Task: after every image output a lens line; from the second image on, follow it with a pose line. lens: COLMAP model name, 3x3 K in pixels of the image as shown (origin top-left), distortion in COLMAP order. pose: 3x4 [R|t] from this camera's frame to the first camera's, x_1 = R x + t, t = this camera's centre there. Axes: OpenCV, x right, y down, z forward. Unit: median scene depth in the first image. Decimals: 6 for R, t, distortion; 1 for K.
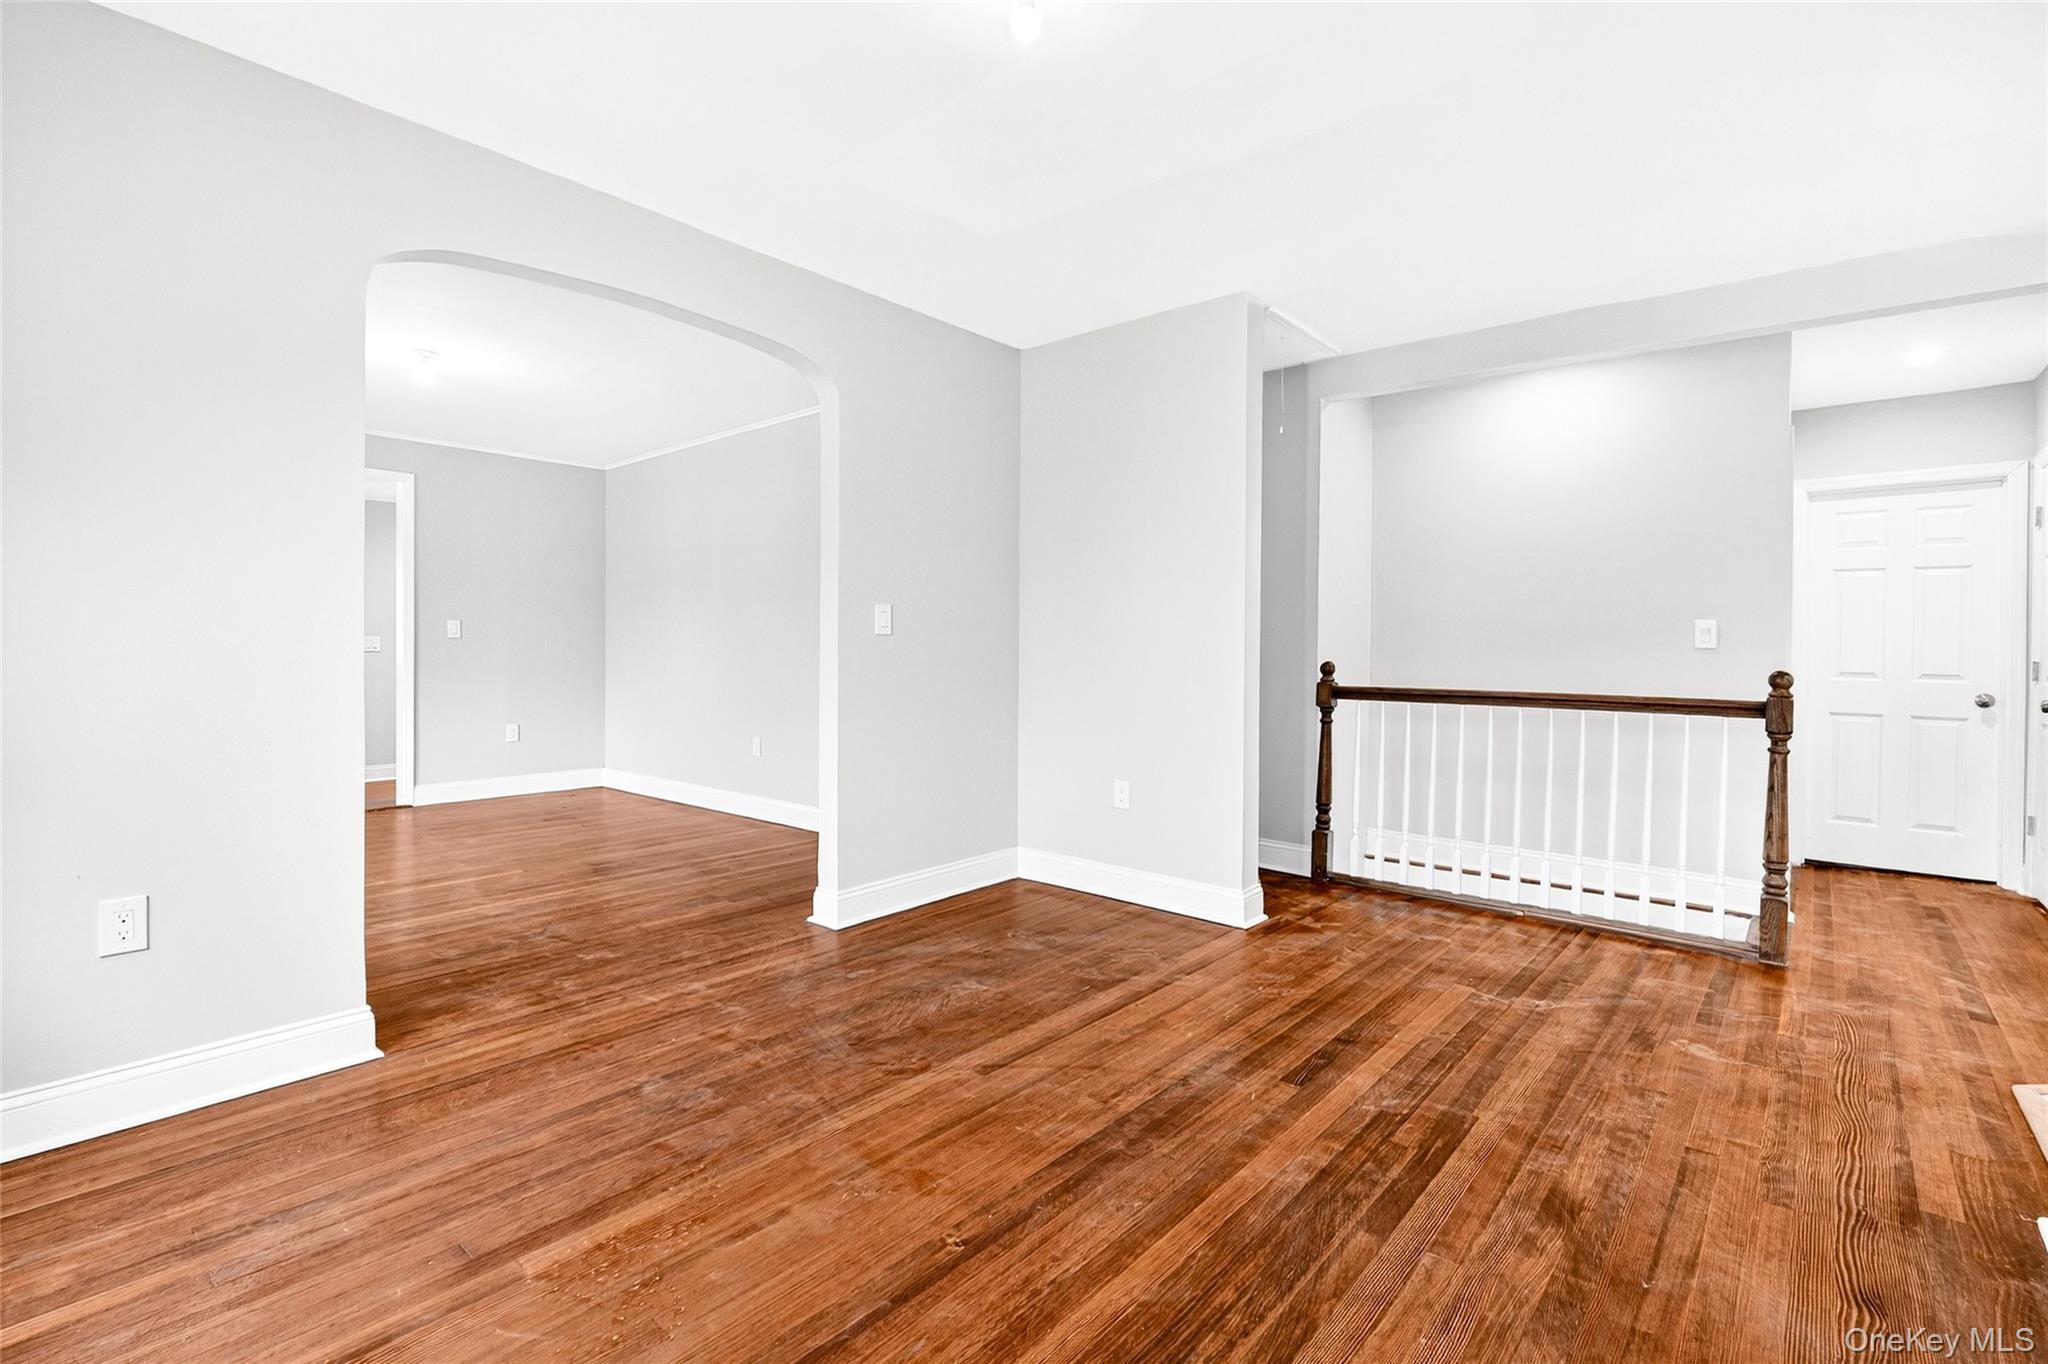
lens RADIAL K [[921.7, 0, 1019.8], [0, 921.7, 667.5], [0, 0, 1]] dist [-0.002506, -0.000464]
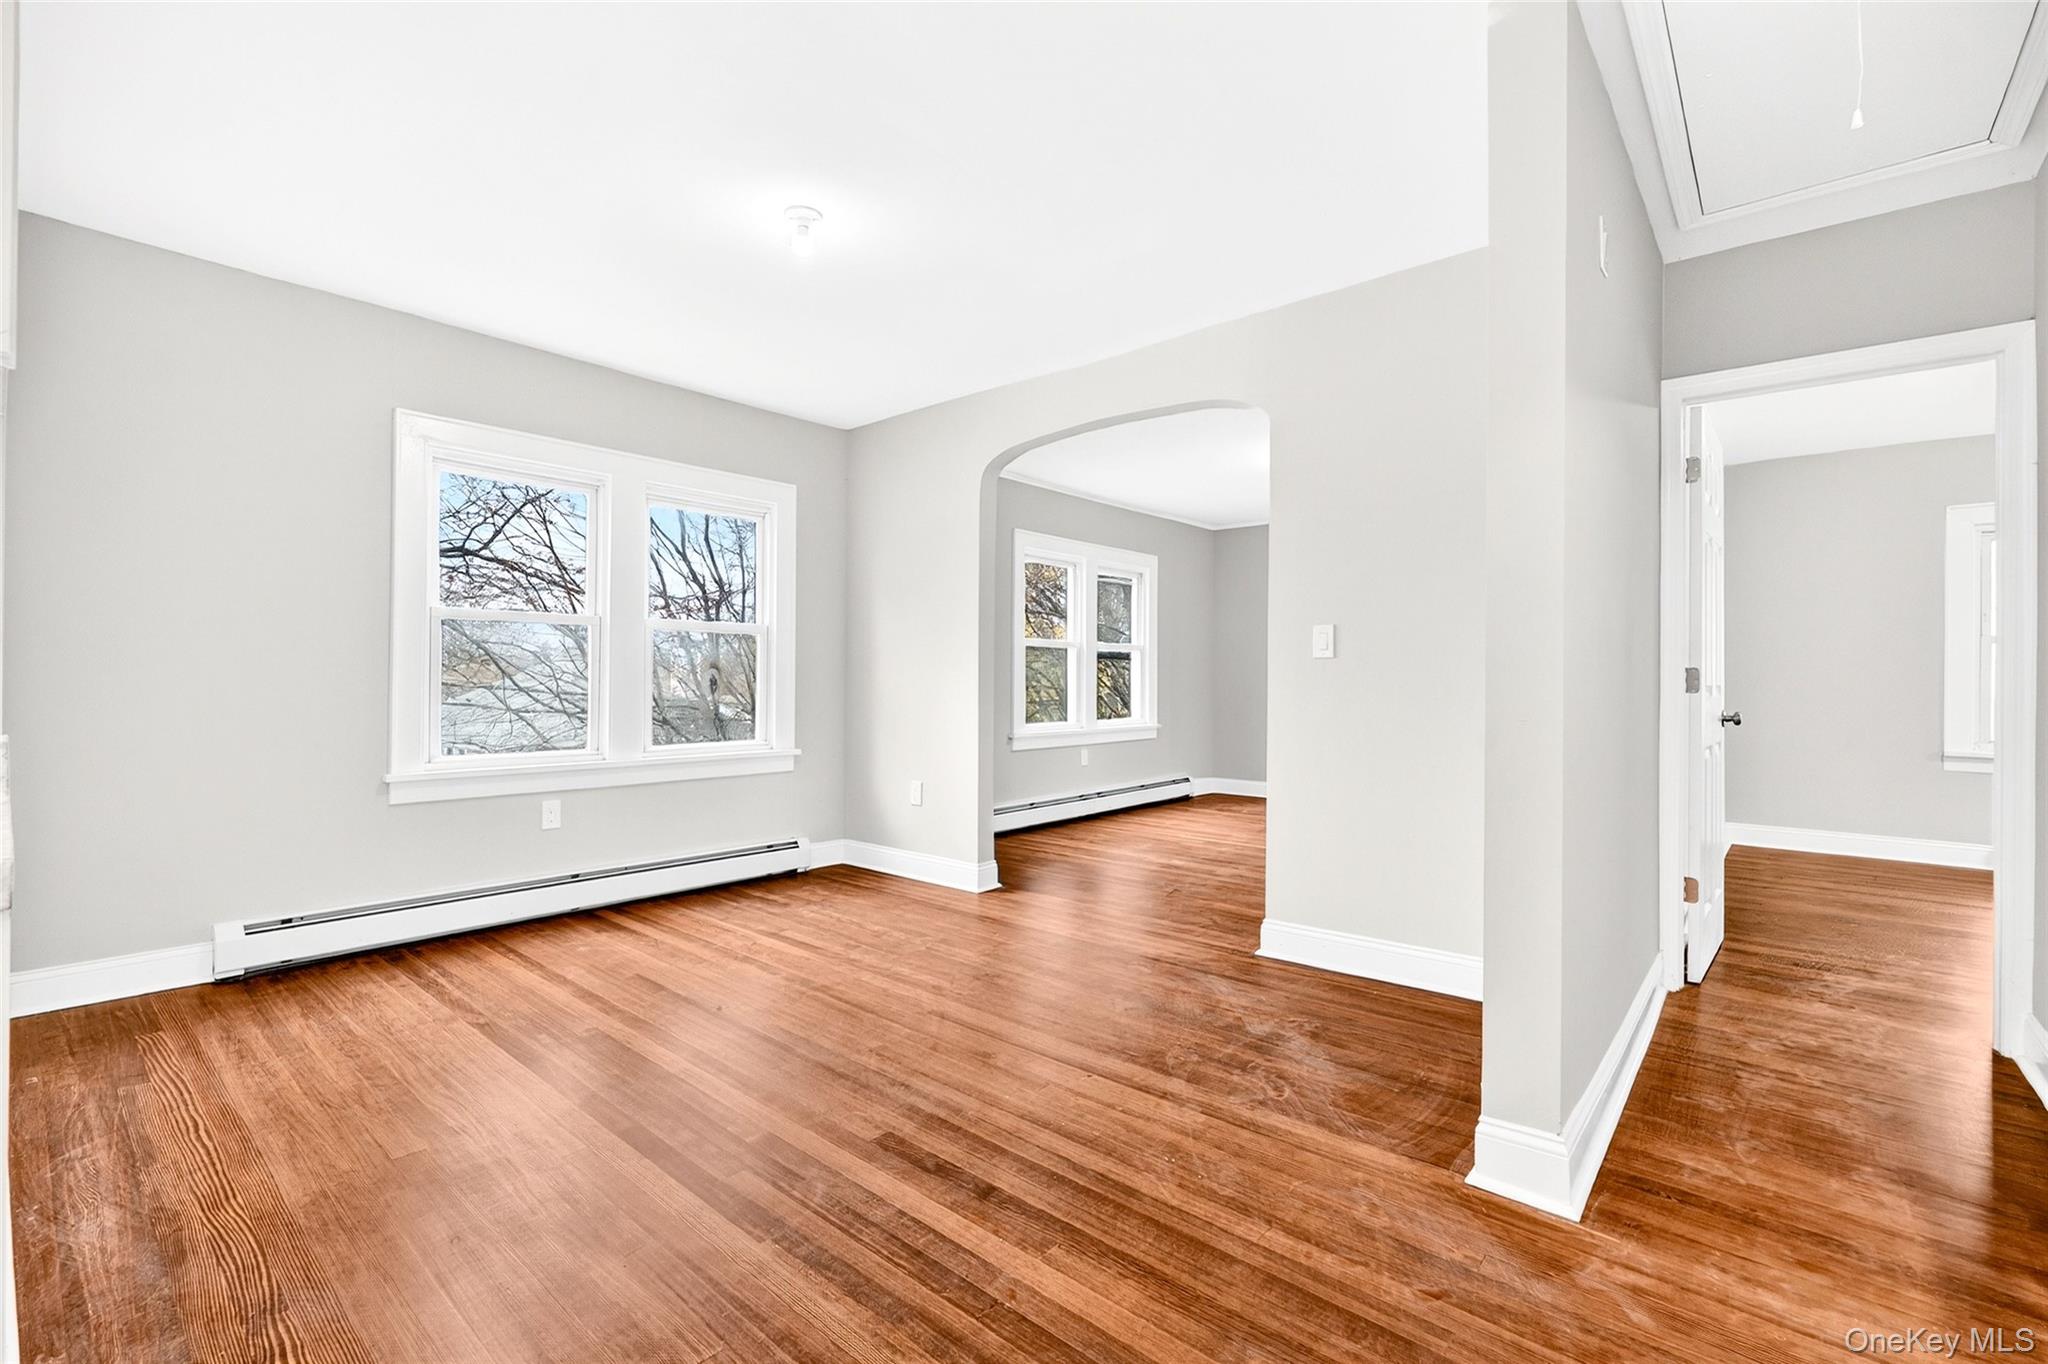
lens RADIAL K [[886.5, 0, 1007.6], [0, 886.5, 684.4], [0, 0, 1]] dist [0.000948, 0.000181]
pose [[0.000730, -0.000504, -1.000000, 0.945360], [-0.023522, 0.999723, -0.000521, -0.002430], [0.999723, 0.023522, 0.000718, 0.893256]]
